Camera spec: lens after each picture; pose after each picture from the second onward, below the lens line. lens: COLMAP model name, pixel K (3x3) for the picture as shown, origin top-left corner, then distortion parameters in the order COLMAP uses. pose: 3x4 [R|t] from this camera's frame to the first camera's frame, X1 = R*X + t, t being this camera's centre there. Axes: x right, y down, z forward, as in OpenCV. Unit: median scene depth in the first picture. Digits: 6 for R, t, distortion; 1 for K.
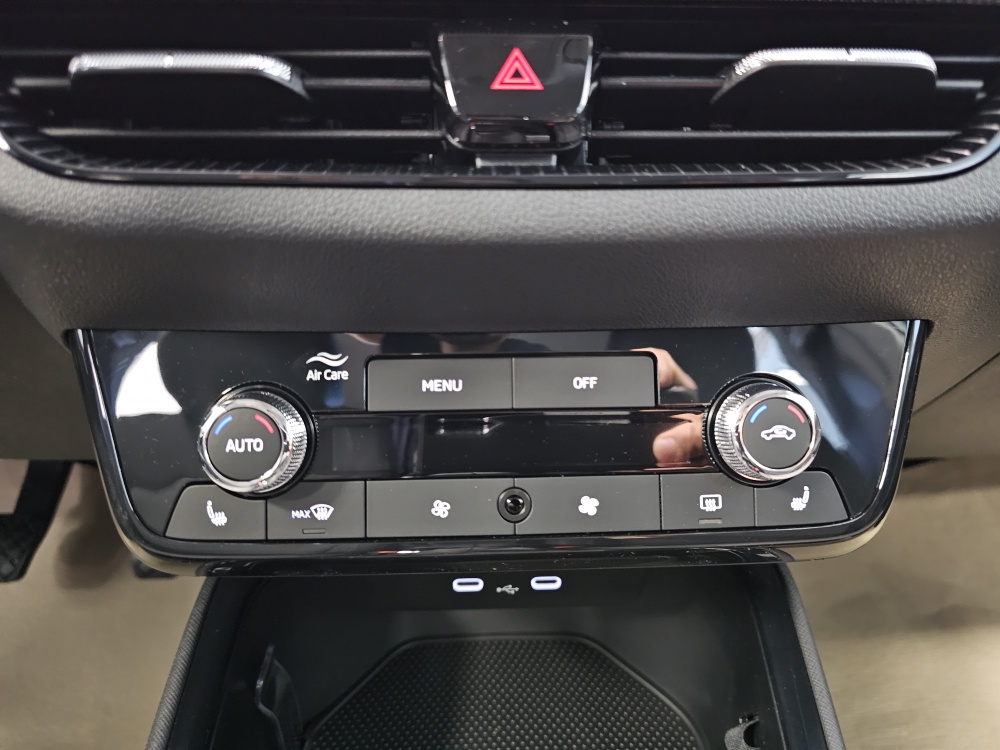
lens RADIAL K [[673.5, 0, 500.8], [0, 673.5, 370.6], [0, 0, 1]] dist [0.063279, -0.067409]
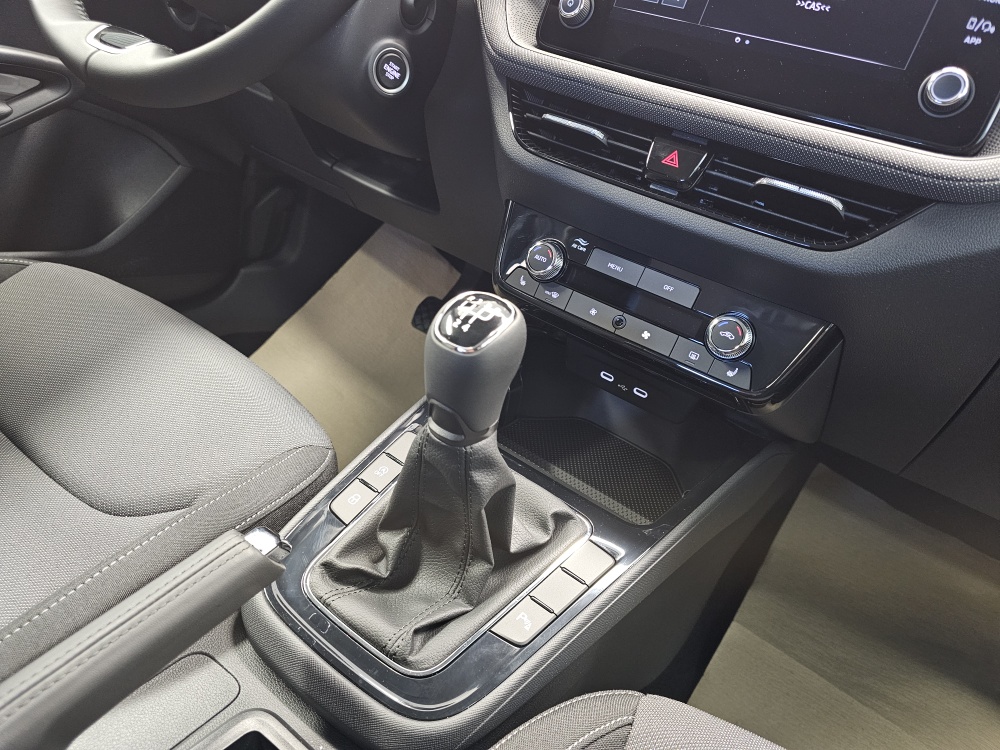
lens RADIAL K [[673.5, 0, 500.8], [0, 673.5, 370.6], [0, 0, 1]] dist [0.063279, -0.067409]
pose [[0.771604, 0.427631, -0.470913, 0.928252], [-0.405500, 0.901060, 0.153821, 0.154836], [0.490100, 0.072267, 0.868666, -1.347006]]
